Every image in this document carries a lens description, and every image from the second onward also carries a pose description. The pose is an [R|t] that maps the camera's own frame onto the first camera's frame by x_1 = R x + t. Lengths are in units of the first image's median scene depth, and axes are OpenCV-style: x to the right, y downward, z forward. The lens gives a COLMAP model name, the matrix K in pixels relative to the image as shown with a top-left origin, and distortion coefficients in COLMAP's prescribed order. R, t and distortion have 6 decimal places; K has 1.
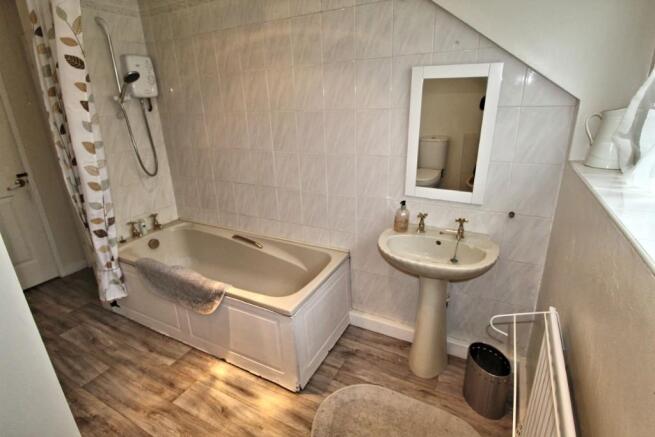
lens RADIAL K [[327.3, 0, 334.0], [0, 327.3, 216.6], [0, 0, 1]] dist [-0.000043, -0.010753]
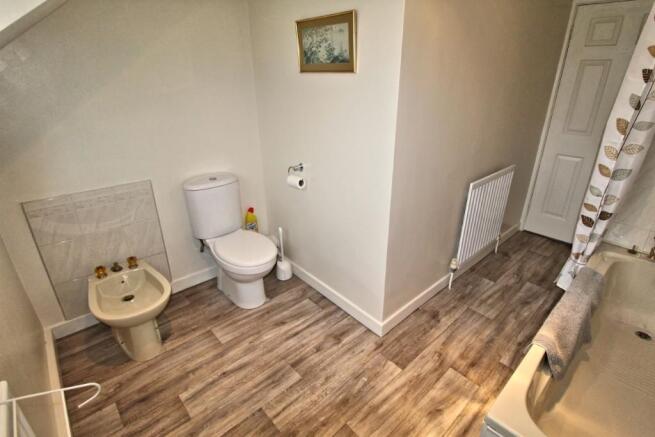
lens RADIAL K [[327.3, 0, 334.7], [0, 327.3, 215.9], [0, 0, 1]] dist [-0.000043, -0.010753]
pose [[-0.335200, 0.398442, -0.853748, 0.315309], [-0.309040, 0.809536, 0.499144, -0.221236], [0.890020, 0.431156, -0.148222, 0.585980]]
